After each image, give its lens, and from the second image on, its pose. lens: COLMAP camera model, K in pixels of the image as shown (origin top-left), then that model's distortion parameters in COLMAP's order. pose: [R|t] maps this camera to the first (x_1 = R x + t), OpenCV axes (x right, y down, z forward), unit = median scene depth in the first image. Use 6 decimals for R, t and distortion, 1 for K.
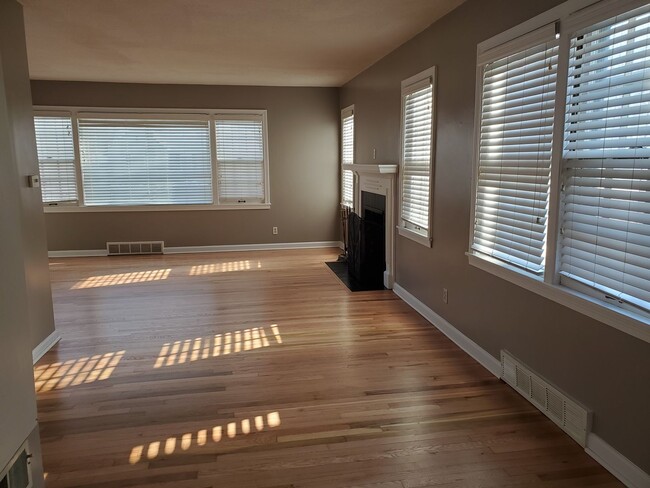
lens RADIAL K [[503.8, 0, 325.0], [0, 503.8, 244.0], [0, 0, 1]] dist [0.066654, -0.057375]
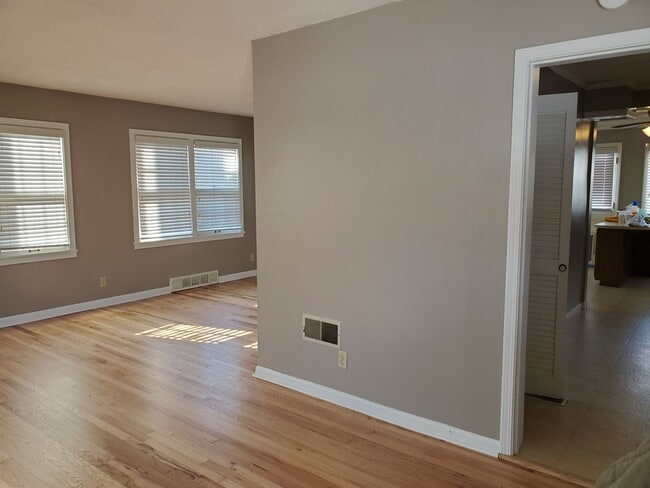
lens RADIAL K [[503.8, 0, 325.0], [0, 503.8, 244.0], [0, 0, 1]] dist [0.066654, -0.057375]
pose [[-0.670381, -0.080541, 0.737633, -1.389024], [0.133738, 0.964697, 0.226879, -0.276053], [-0.729865, 0.250745, -0.635943, 1.550199]]
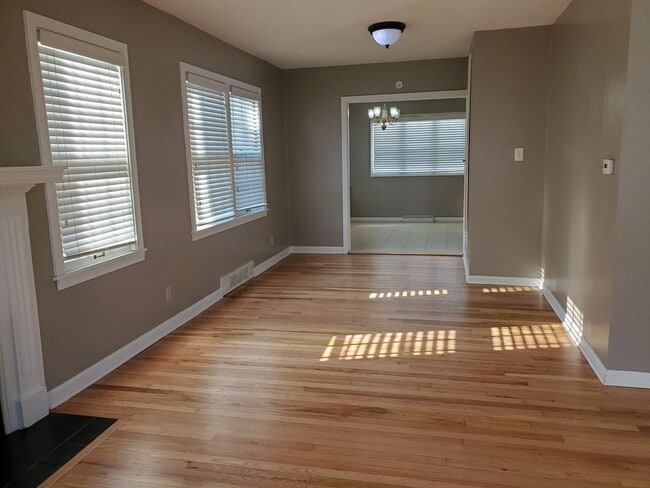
lens RADIAL K [[503.8, 0, 325.0], [0, 503.8, 244.0], [0, 0, 1]] dist [0.066654, -0.057375]
pose [[-0.917670, -0.035538, 0.395752, -0.462638], [0.102692, 0.940943, 0.322616, -0.298154], [-0.383845, 0.336696, -0.859825, 1.824886]]
